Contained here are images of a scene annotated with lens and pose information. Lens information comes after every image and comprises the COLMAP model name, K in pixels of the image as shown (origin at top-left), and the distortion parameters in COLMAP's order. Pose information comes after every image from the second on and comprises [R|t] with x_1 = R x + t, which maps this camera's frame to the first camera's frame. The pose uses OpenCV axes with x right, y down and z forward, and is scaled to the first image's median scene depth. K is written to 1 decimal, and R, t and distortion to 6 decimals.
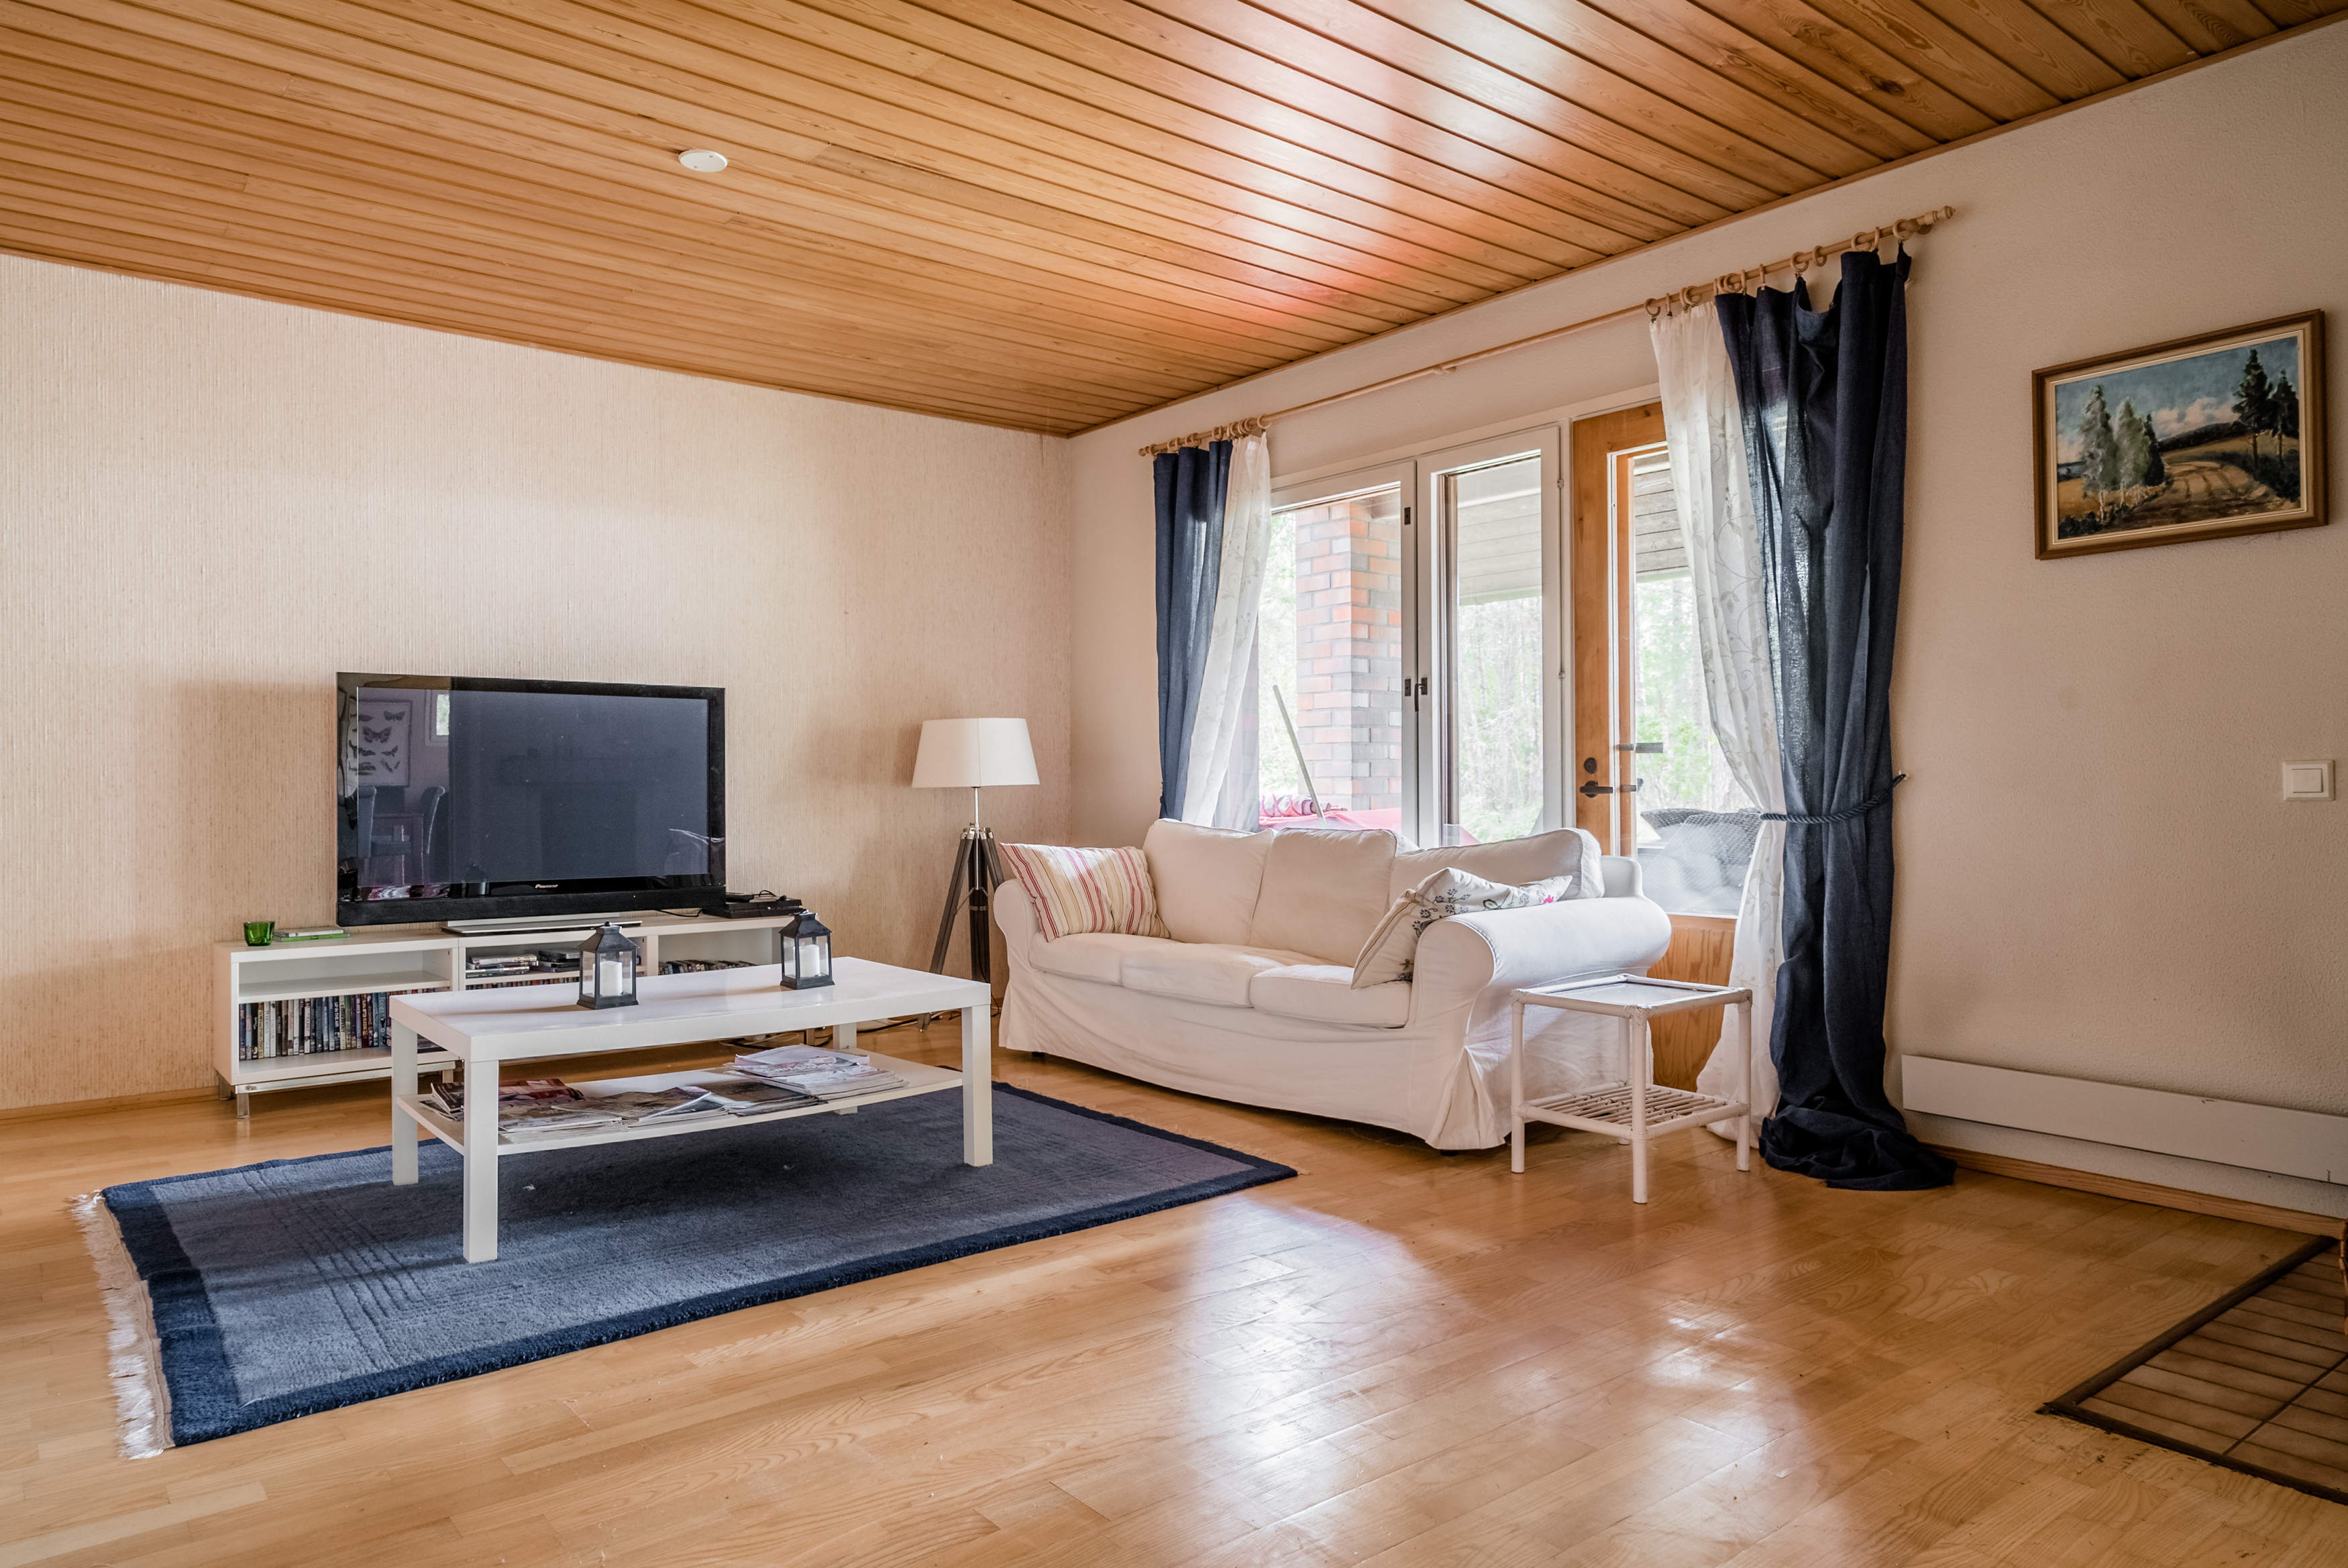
lens RADIAL K [[1458.2, 0, 1174.0], [0, 1458.2, 784.0], [0, 0, 1]] dist [0.005316, 0.001866]
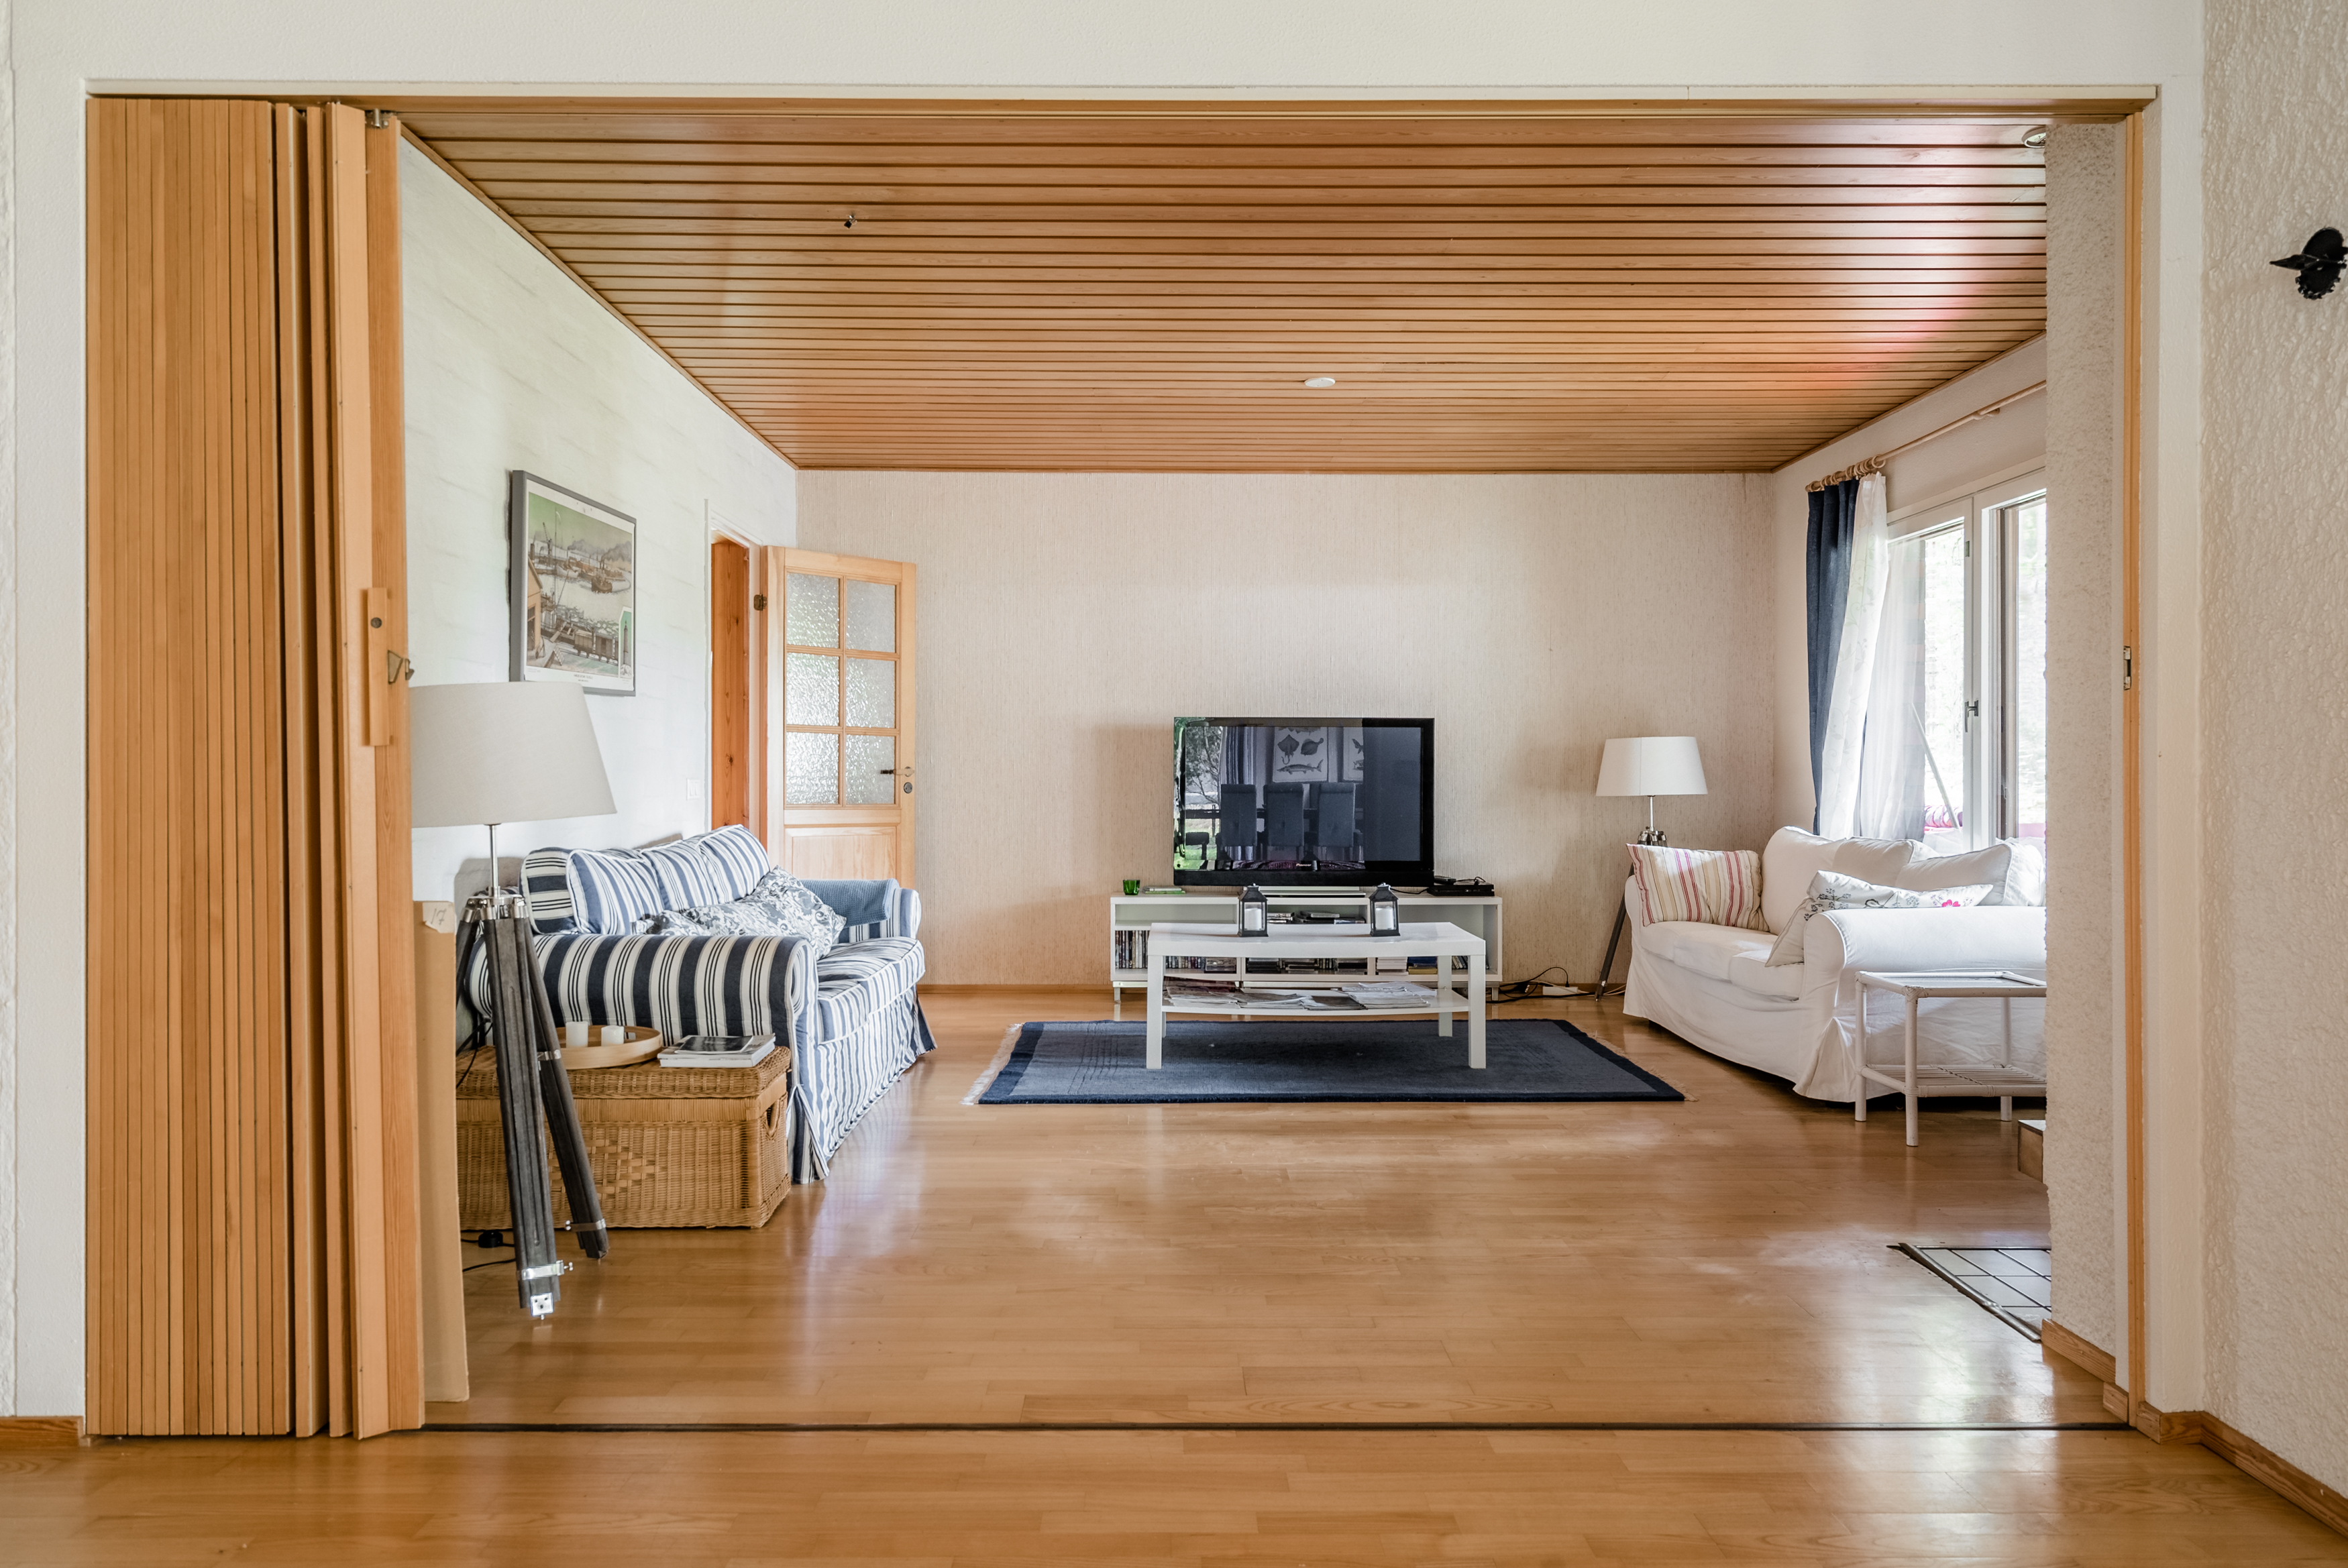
lens RADIAL K [[1720.3, 0, 1174.0], [0, 1720.3, 784.0], [0, 0, 1]] dist [-0.004958, 0.087038]
pose [[0.776515, 0.006664, -0.630063, 0.508884], [-0.003680, 0.999975, 0.006042, -0.016731], [0.630088, -0.002373, 0.776520, -0.353375]]
